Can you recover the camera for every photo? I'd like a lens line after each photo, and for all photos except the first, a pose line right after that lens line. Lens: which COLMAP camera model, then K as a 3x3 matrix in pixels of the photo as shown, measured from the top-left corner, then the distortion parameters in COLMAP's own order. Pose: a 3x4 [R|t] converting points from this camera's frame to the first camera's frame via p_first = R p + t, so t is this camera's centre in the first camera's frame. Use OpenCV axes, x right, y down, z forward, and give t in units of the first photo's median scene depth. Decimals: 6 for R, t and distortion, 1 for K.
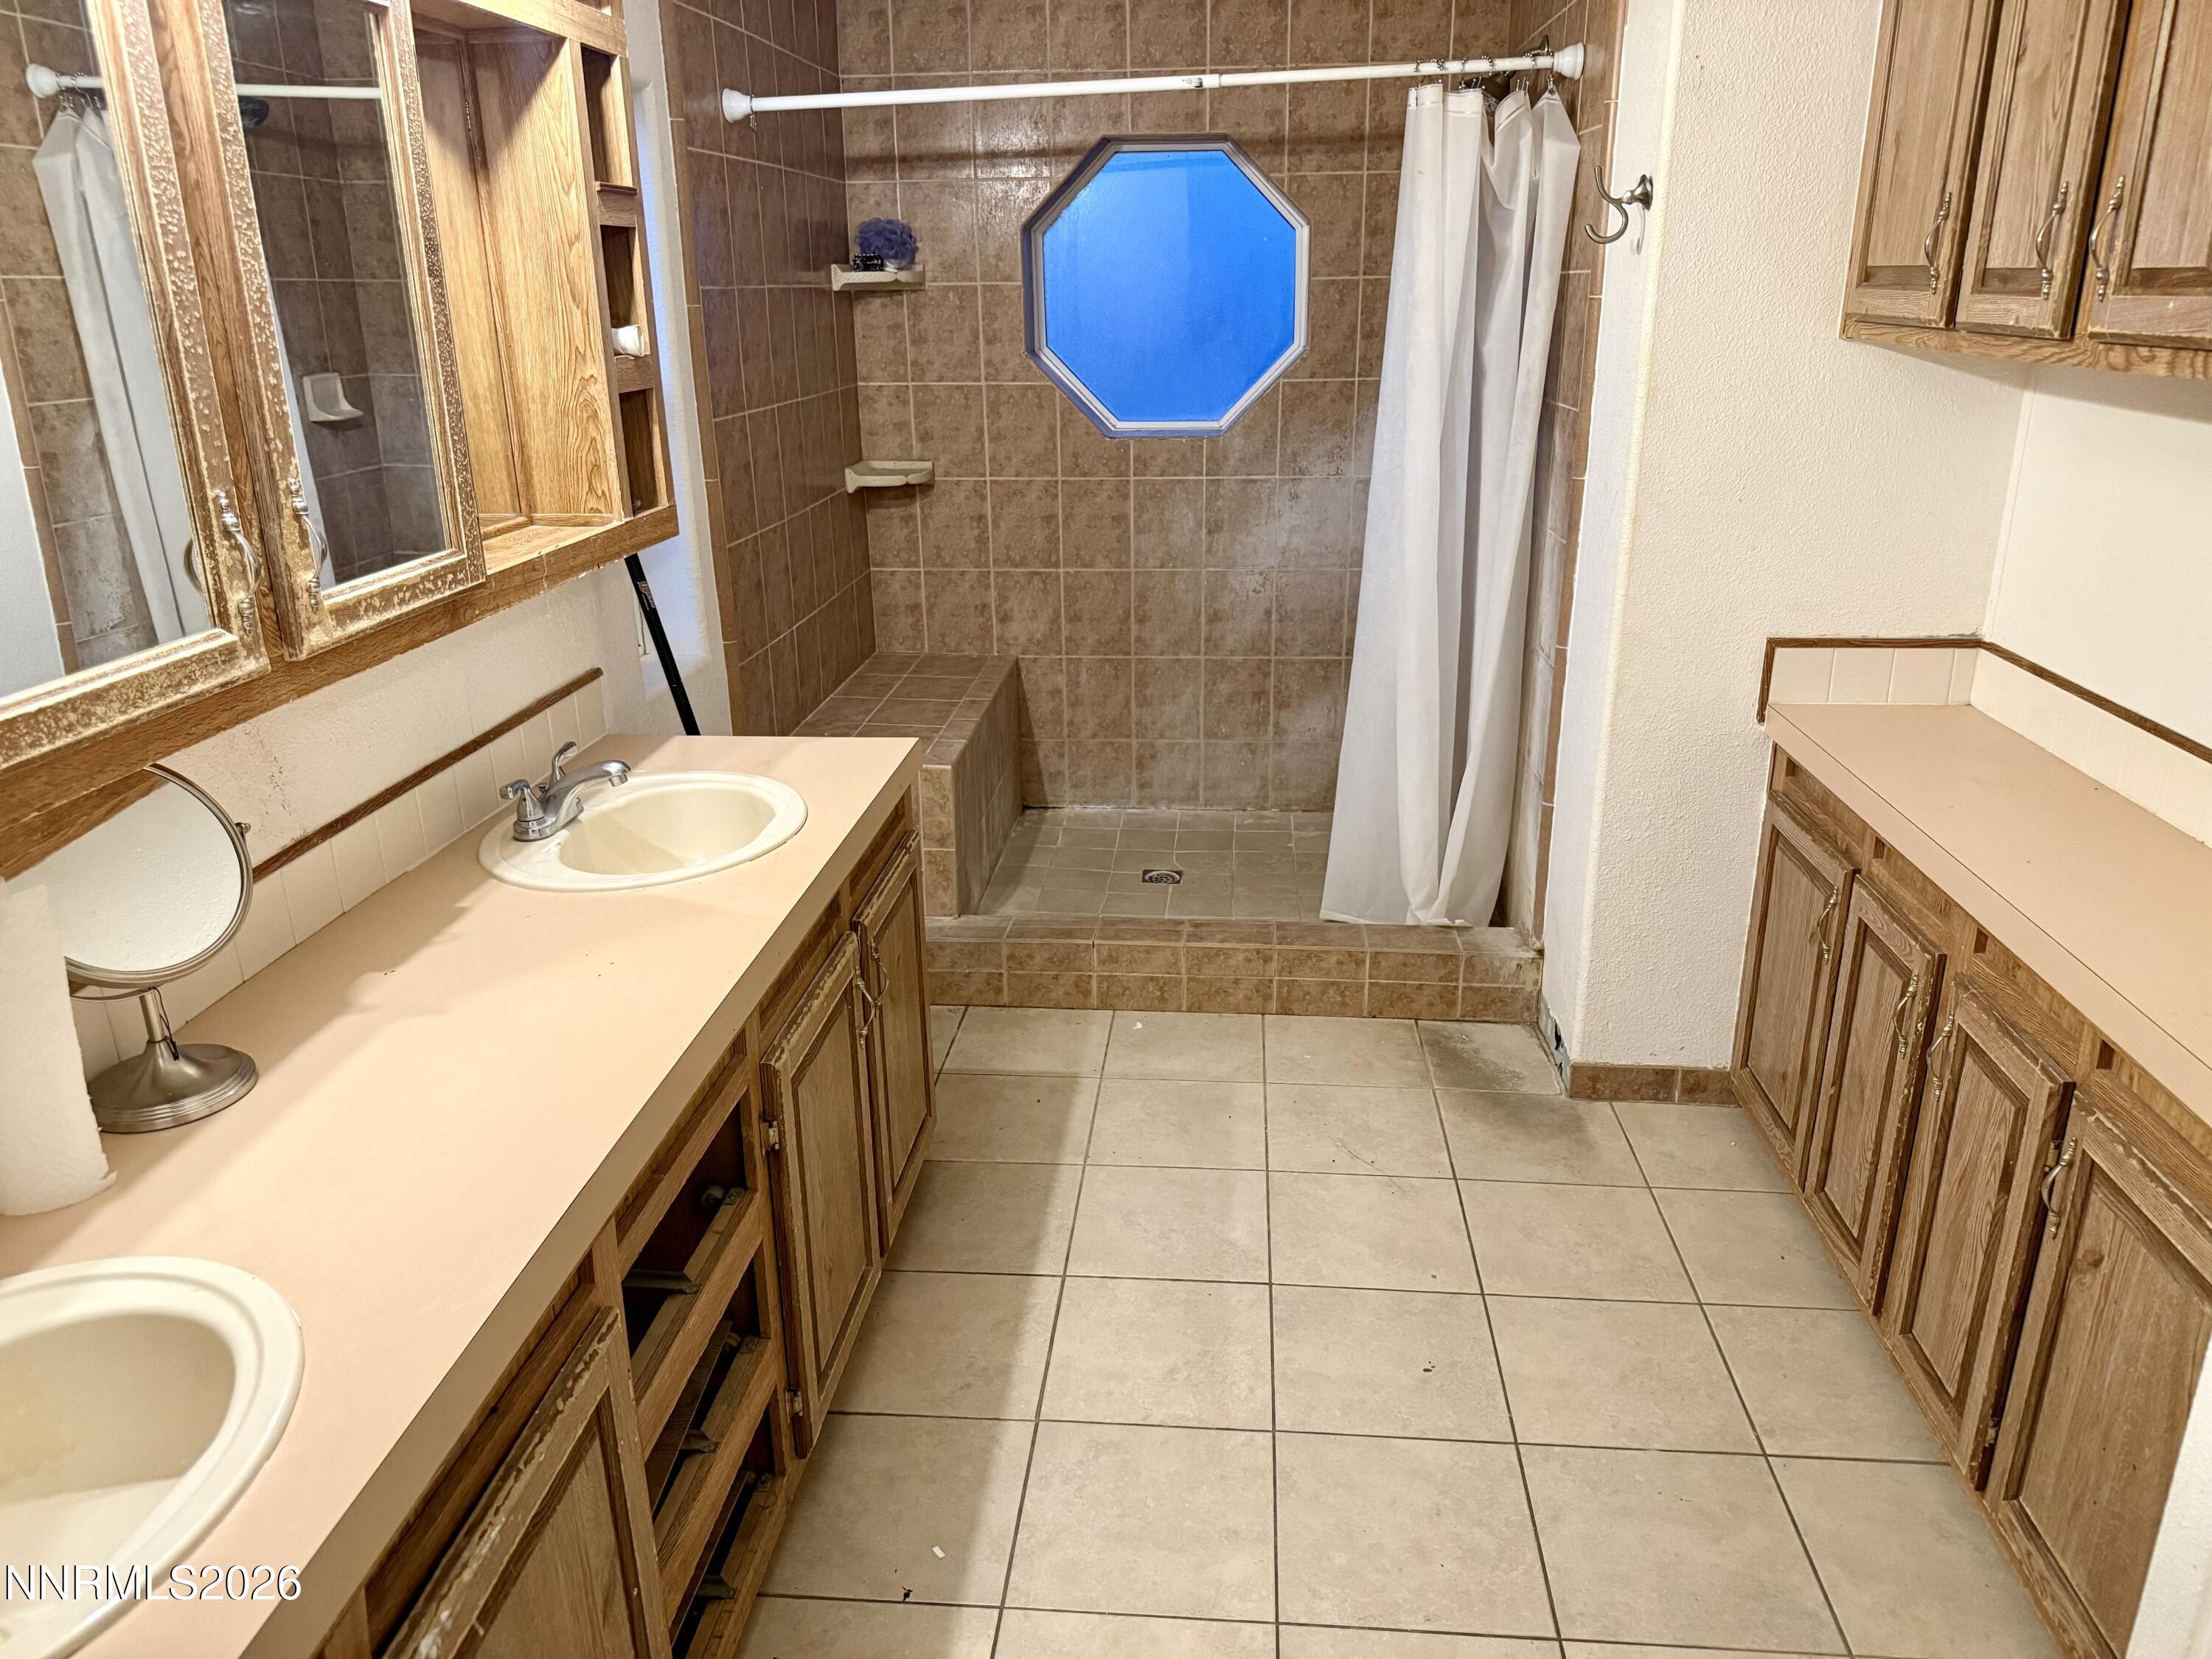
lens RADIAL K [[1559.3, 0, 1106.0], [0, 1559.3, 829.5], [0, 0, 1]] dist [0.111037, -0.127087]
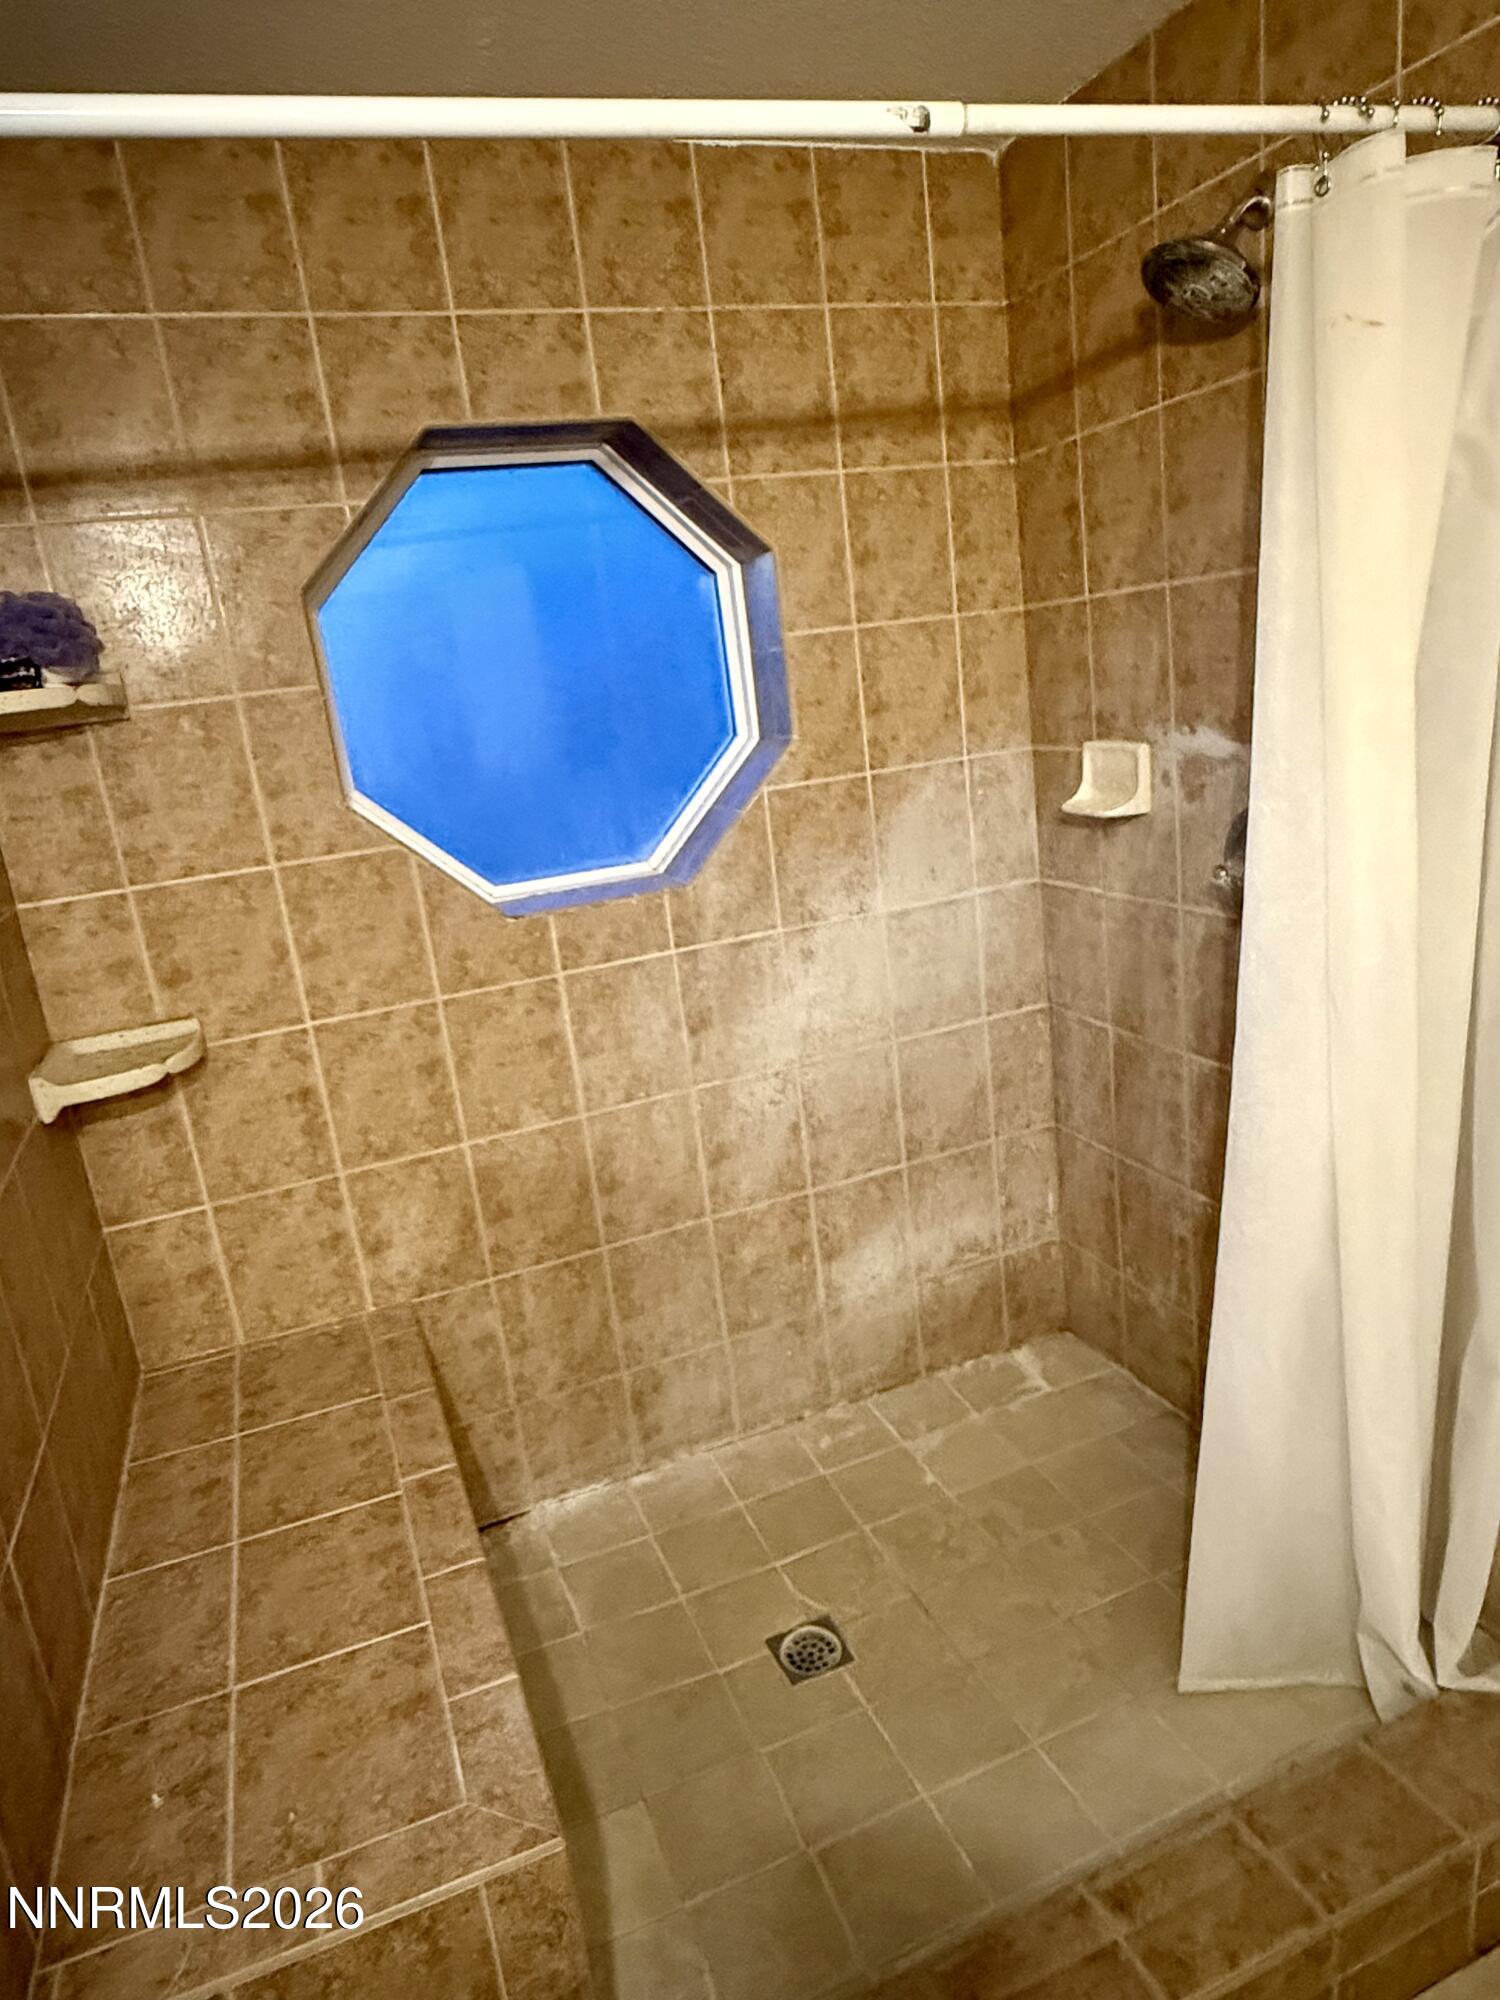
lens RADIAL K [[1243.2, 0, 747.2], [0, 1243.2, 983.4], [0, 0, 1]] dist [0.022460, -0.000086]
pose [[0.891821, -0.200836, 0.405365, -0.113424], [0.247093, 0.966836, -0.064602, -0.170845], [-0.378947, 0.157777, 0.911869, 0.531691]]
